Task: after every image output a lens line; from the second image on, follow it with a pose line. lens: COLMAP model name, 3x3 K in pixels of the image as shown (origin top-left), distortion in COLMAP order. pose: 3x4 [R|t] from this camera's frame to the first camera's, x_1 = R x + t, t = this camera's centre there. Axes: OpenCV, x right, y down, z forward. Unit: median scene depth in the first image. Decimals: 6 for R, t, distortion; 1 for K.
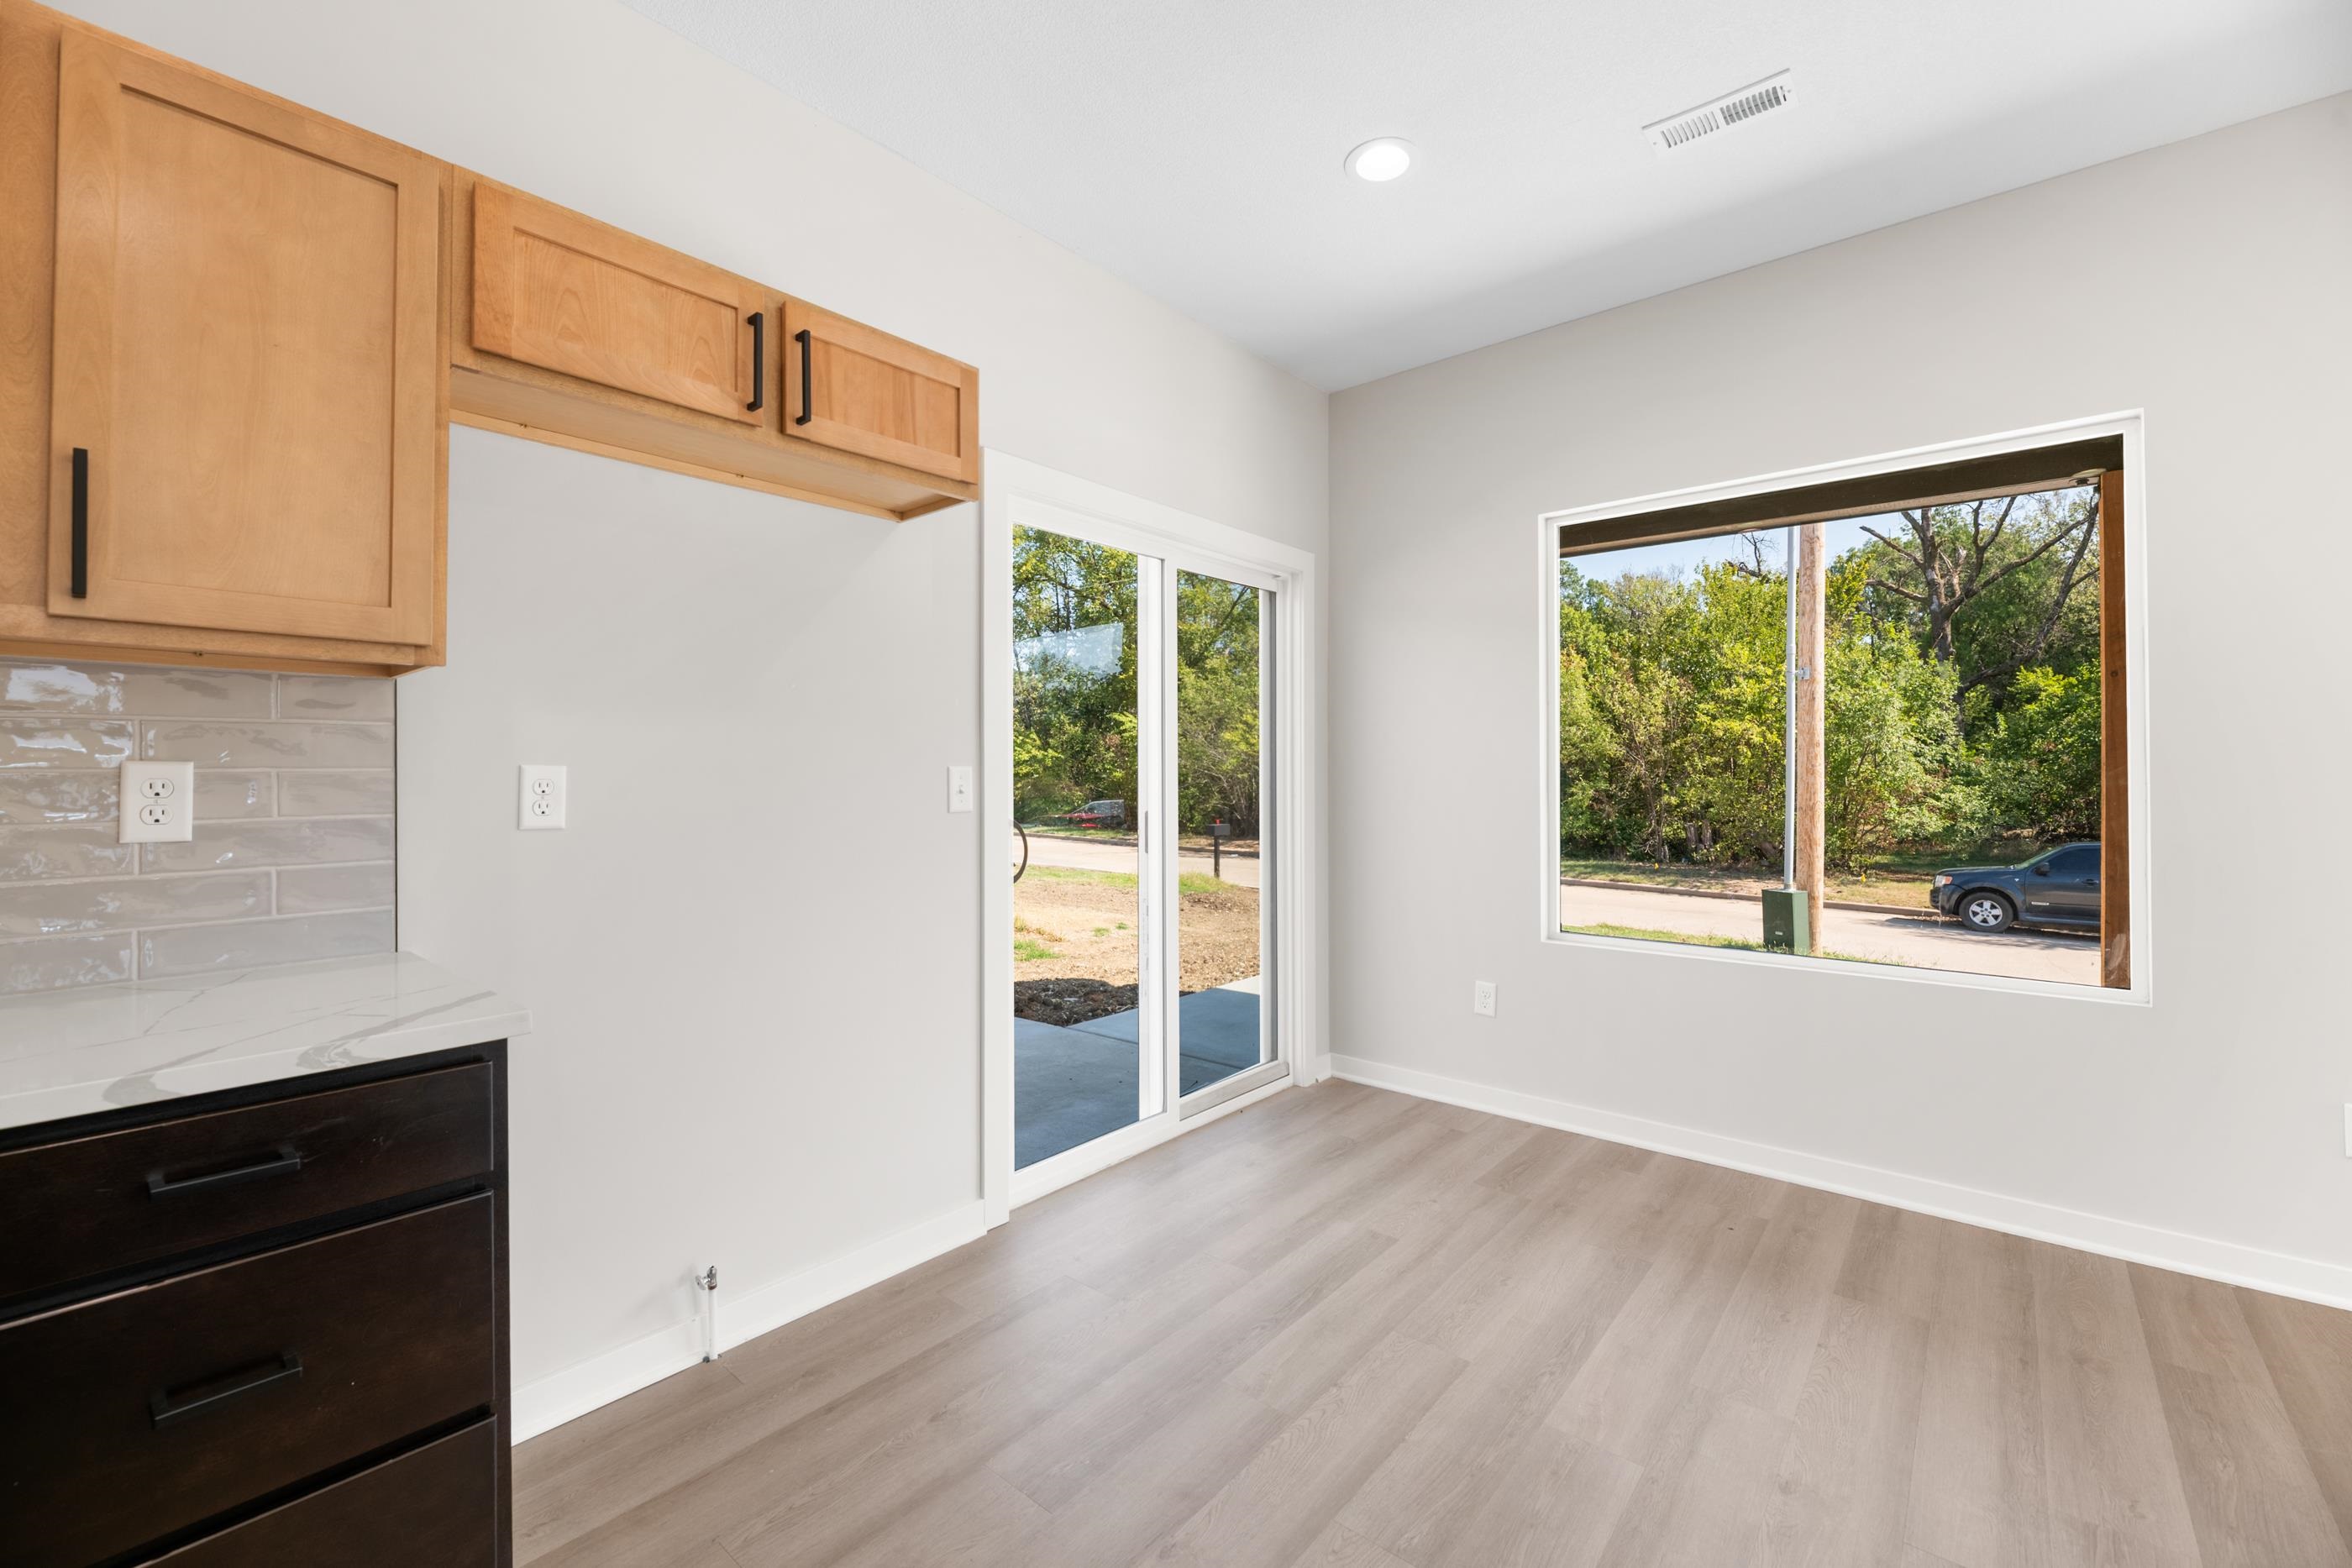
lens RADIAL K [[958.3, 0, 1165.8], [0, 958.3, 763.2], [0, 0, 1]] dist [-0.000753, -0.002648]
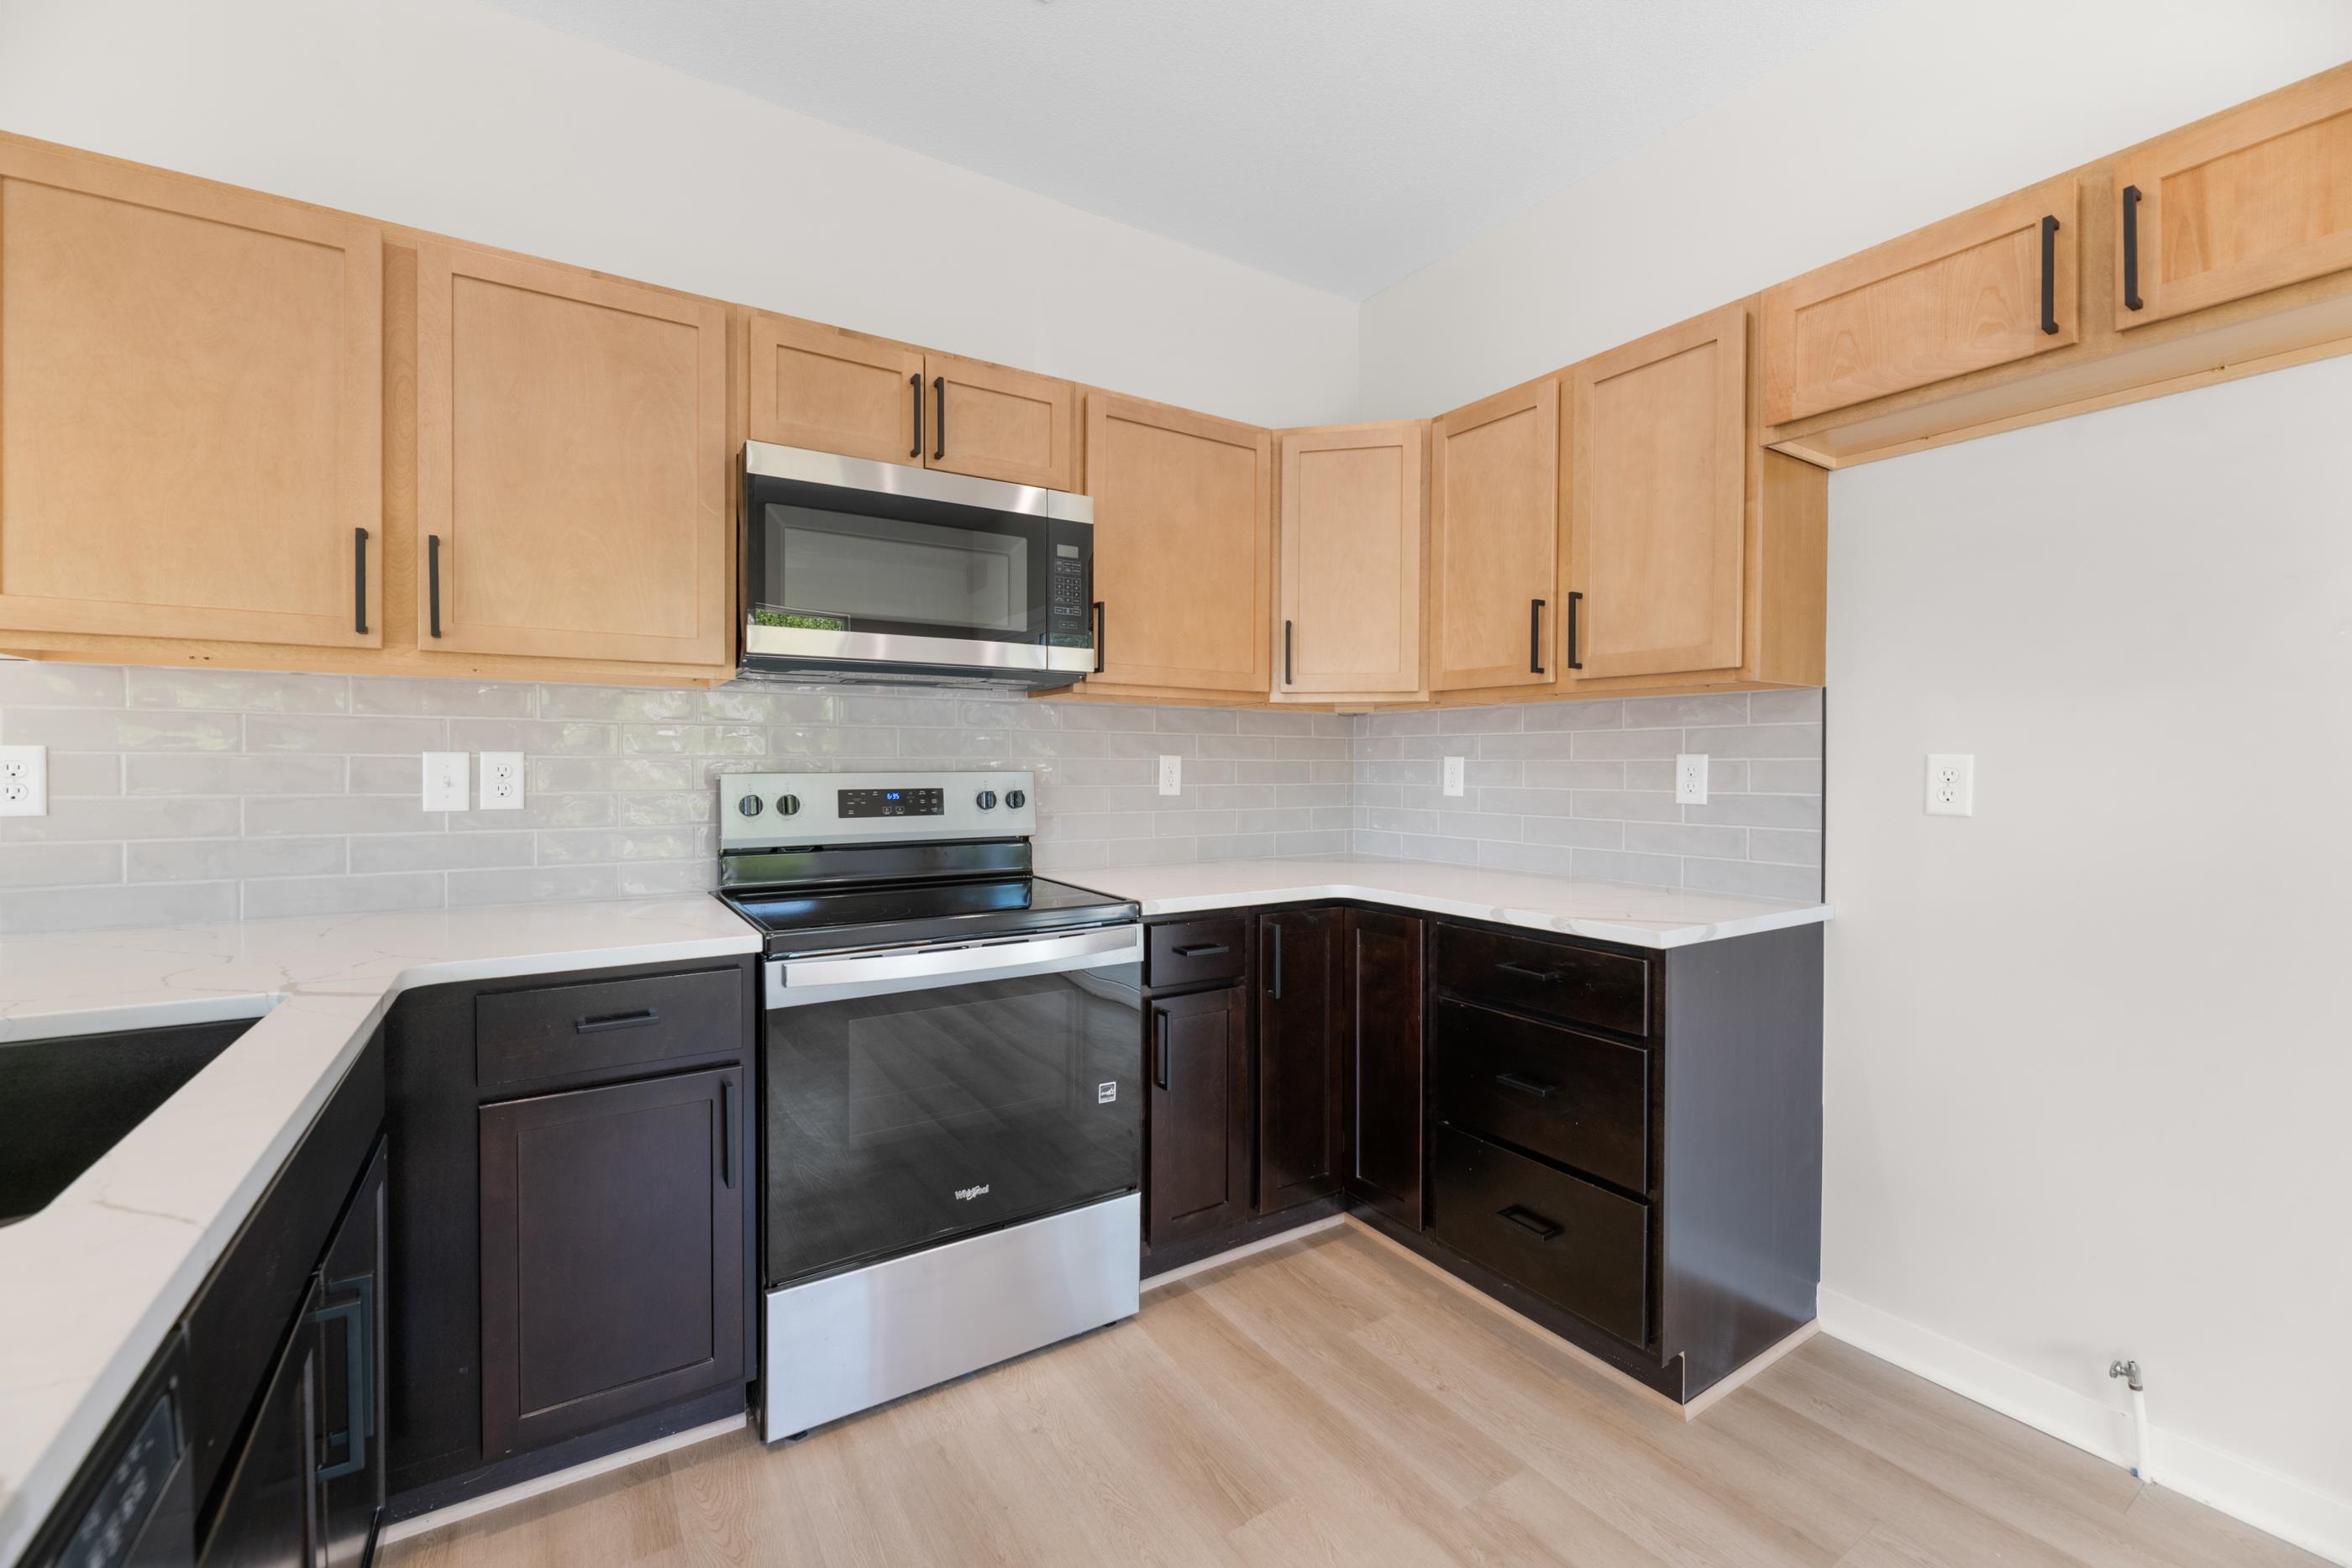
lens RADIAL K [[958.3, 0, 1172.0], [0, 958.3, 772.2], [0, 0, 1]] dist [-0.000753, -0.002648]
pose [[-0.285690, 0.010569, -0.958264, 0.481580], [0.007540, 0.999933, 0.008781, 0.004891], [0.958293, -0.004717, -0.285750, 0.397083]]
